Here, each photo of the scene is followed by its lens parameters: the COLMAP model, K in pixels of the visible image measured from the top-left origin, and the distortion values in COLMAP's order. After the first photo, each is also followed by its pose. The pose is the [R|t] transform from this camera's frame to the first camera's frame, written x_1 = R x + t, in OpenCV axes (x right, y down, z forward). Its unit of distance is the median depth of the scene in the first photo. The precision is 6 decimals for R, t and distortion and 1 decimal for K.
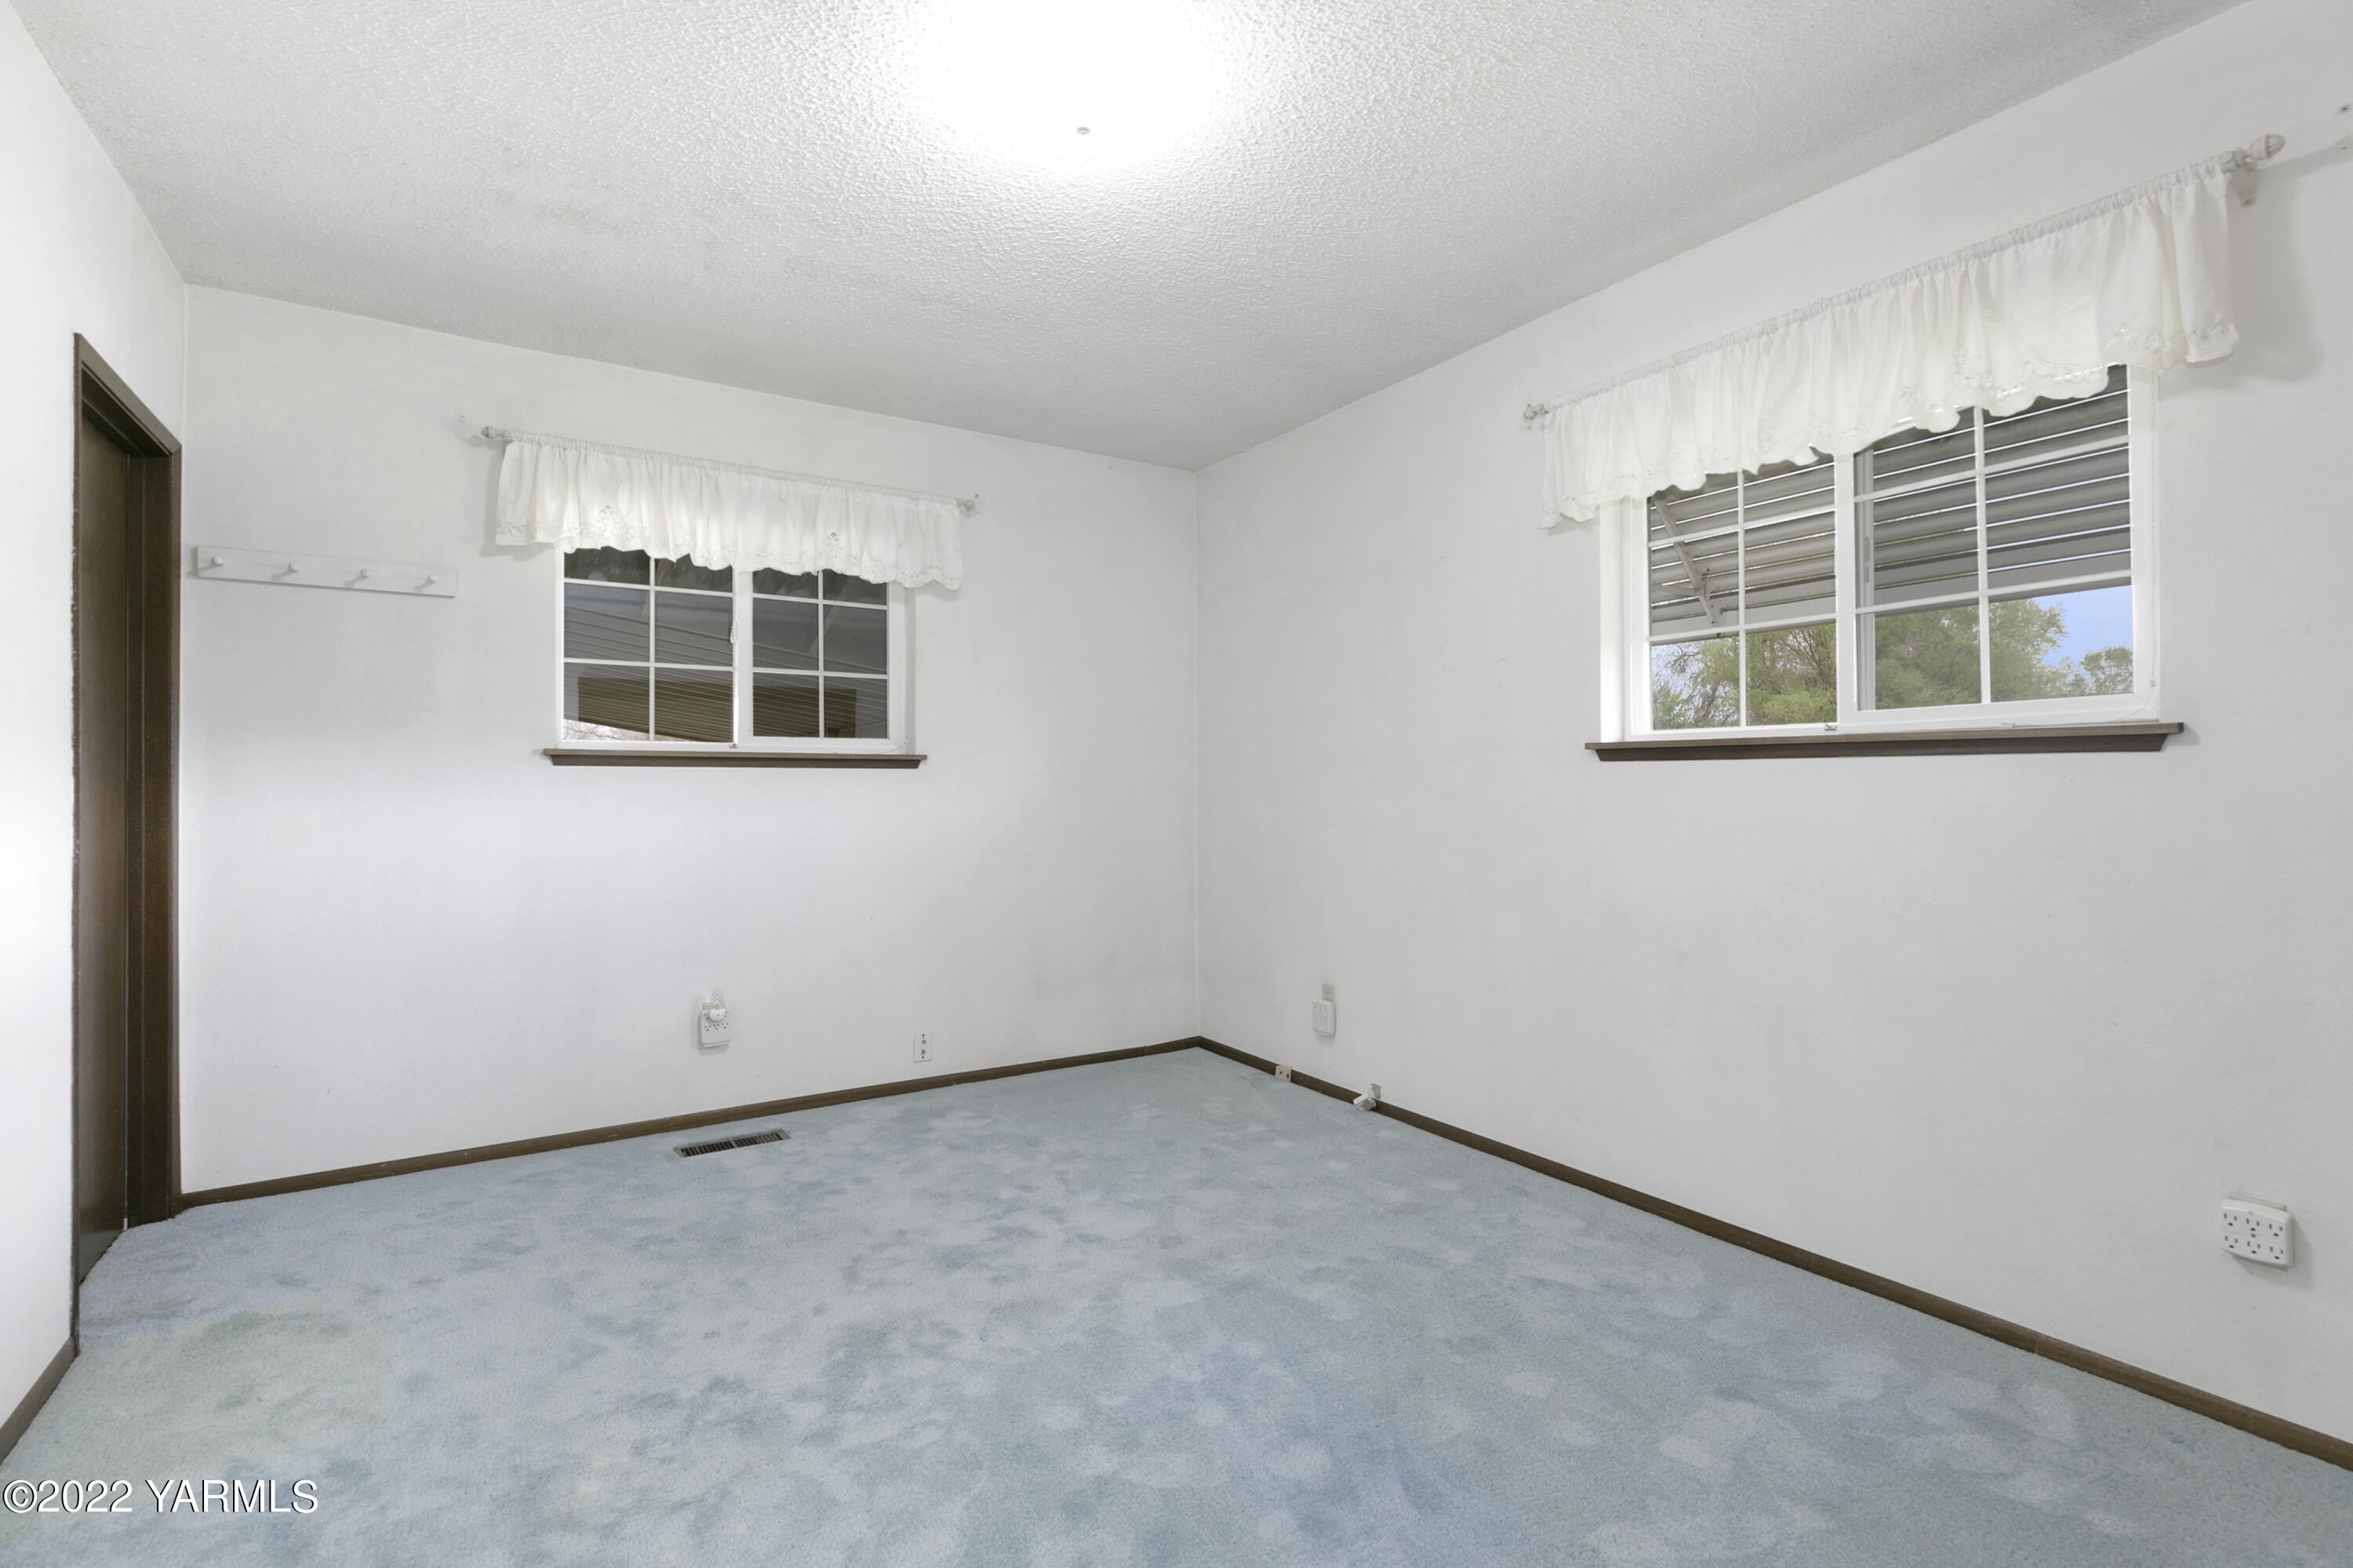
lens RADIAL K [[1076.5, 0, 1173.9], [0, 1076.5, 778.0], [0, 0, 1]] dist [0.006024, -0.000832]
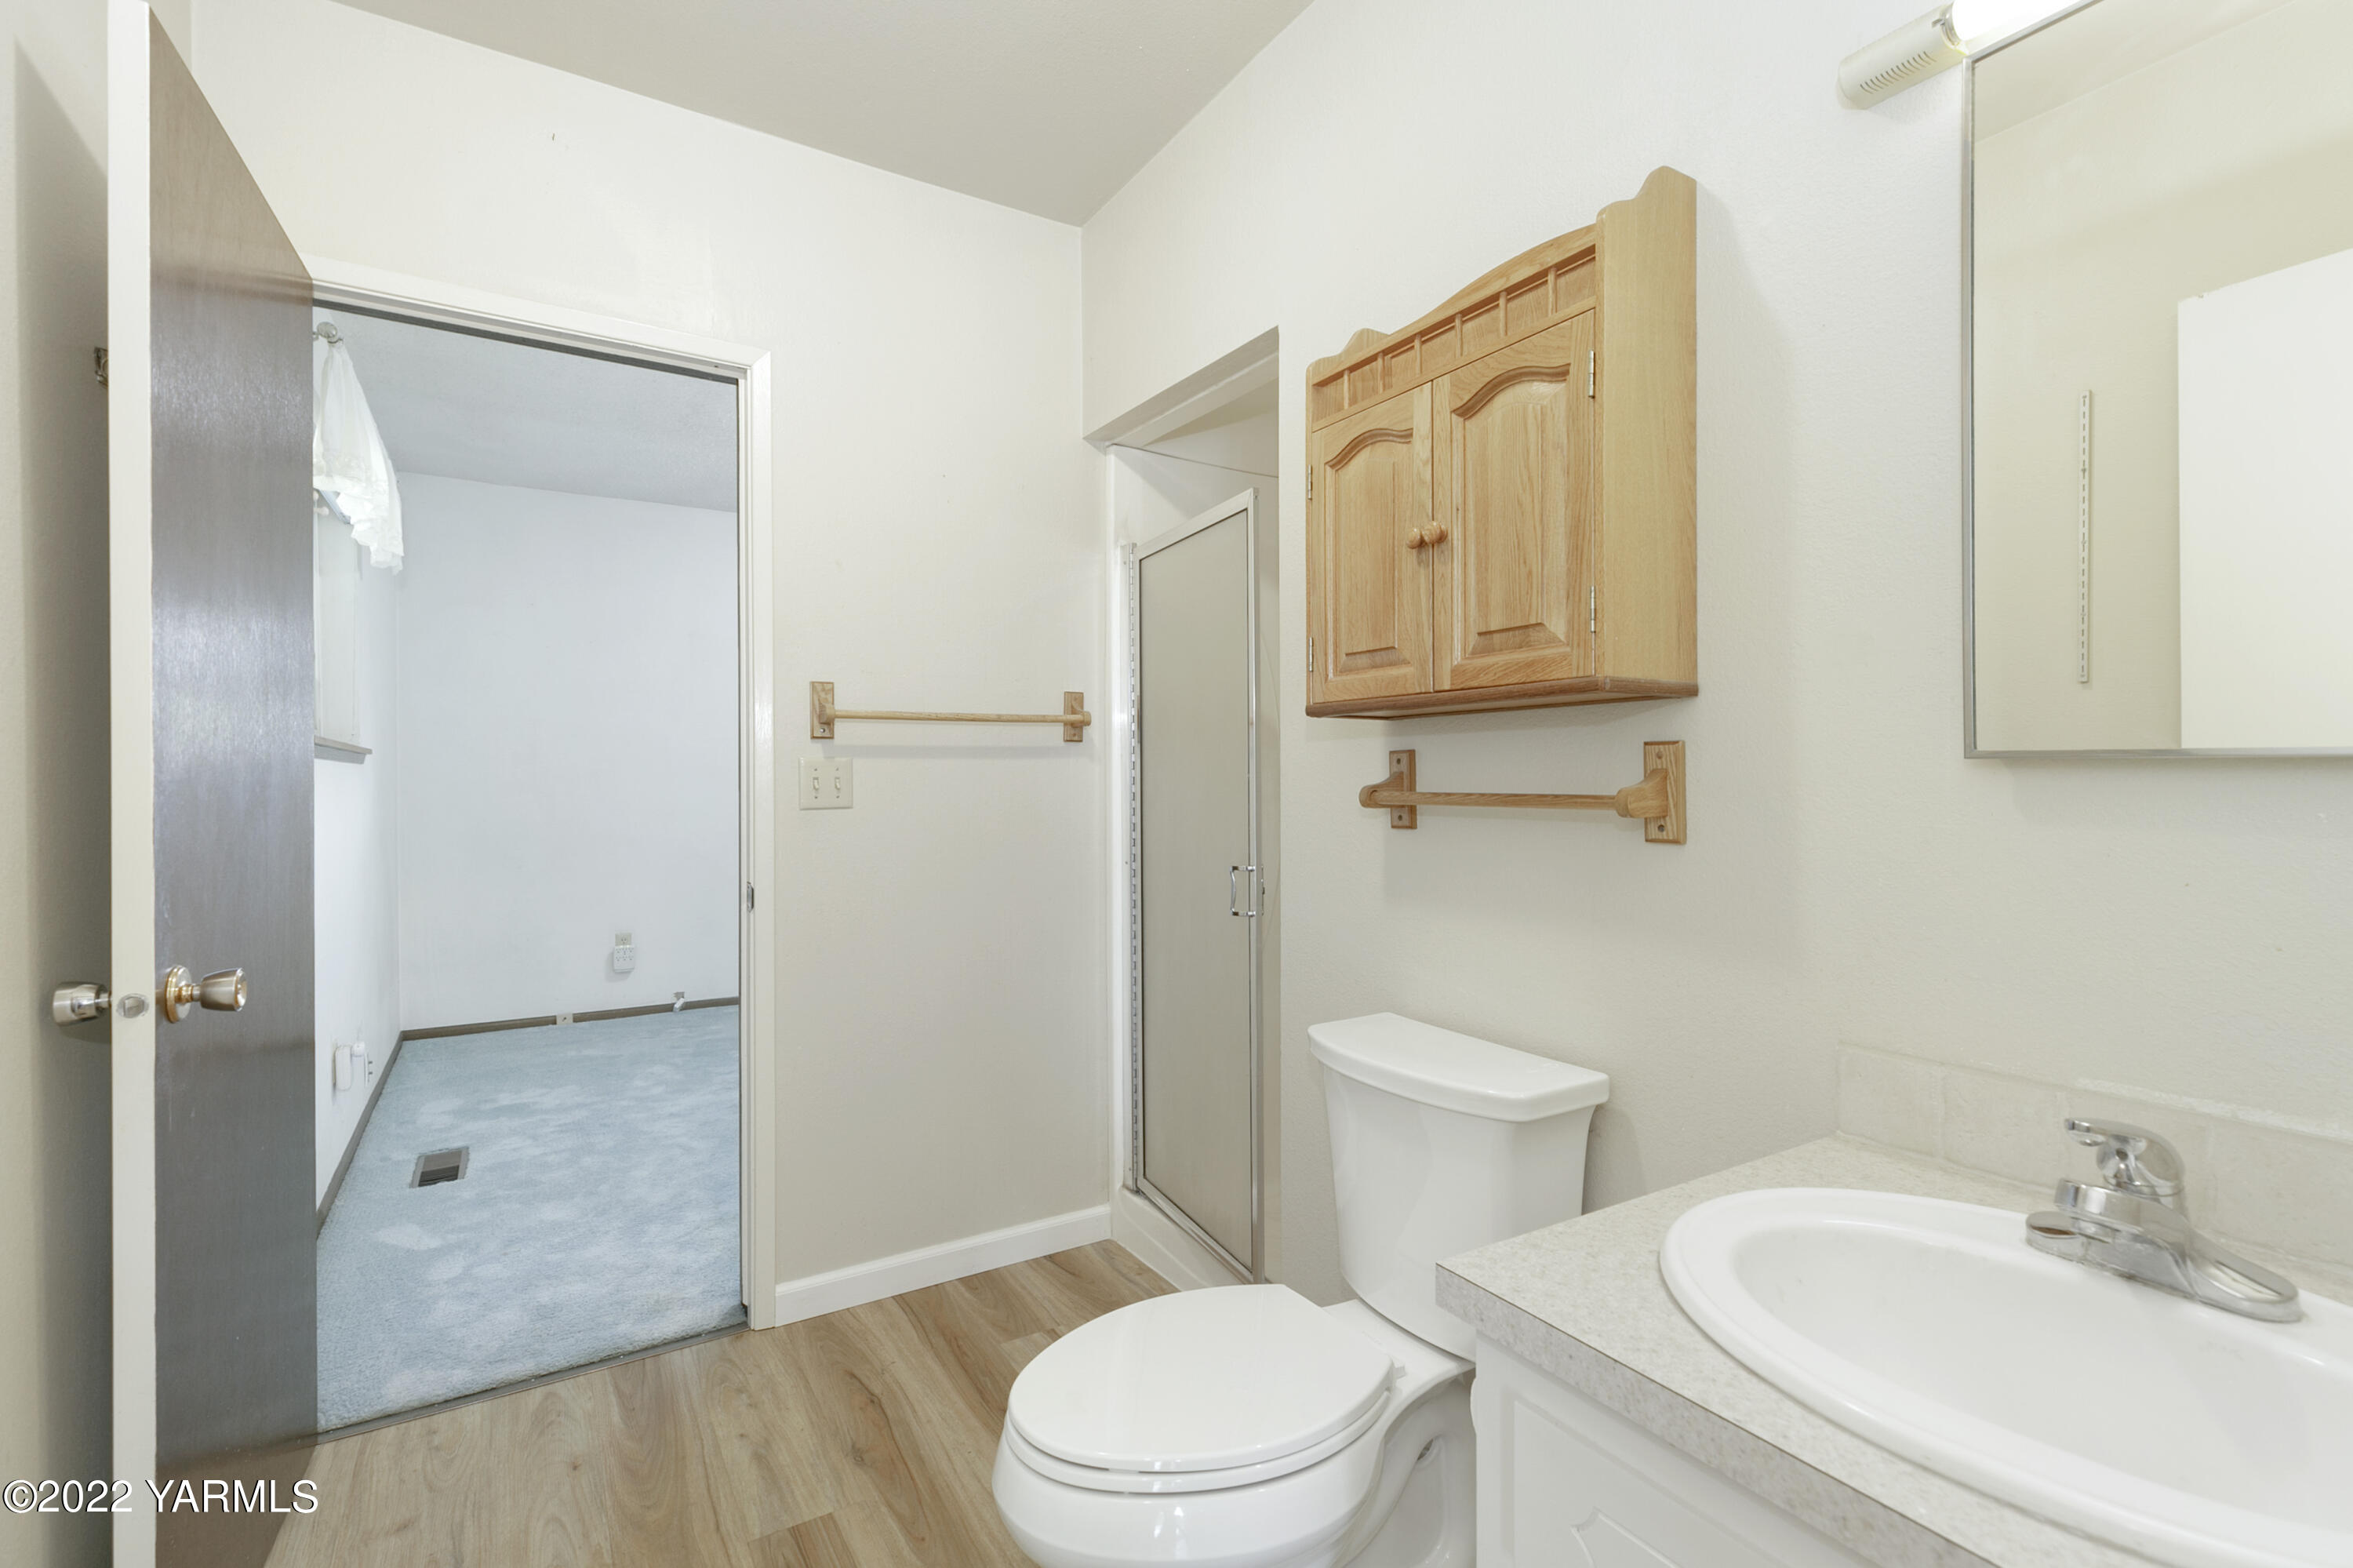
lens RADIAL K [[1076.5, 0, 1176.6], [0, 1076.5, 777.1], [0, 0, 1]] dist [0.006024, -0.000832]
pose [[0.006633, 0.006403, 0.999958, -1.140995], [0.006381, 0.999959, -0.006446, 0.013512], [-0.999958, 0.006424, 0.006591, 0.307572]]
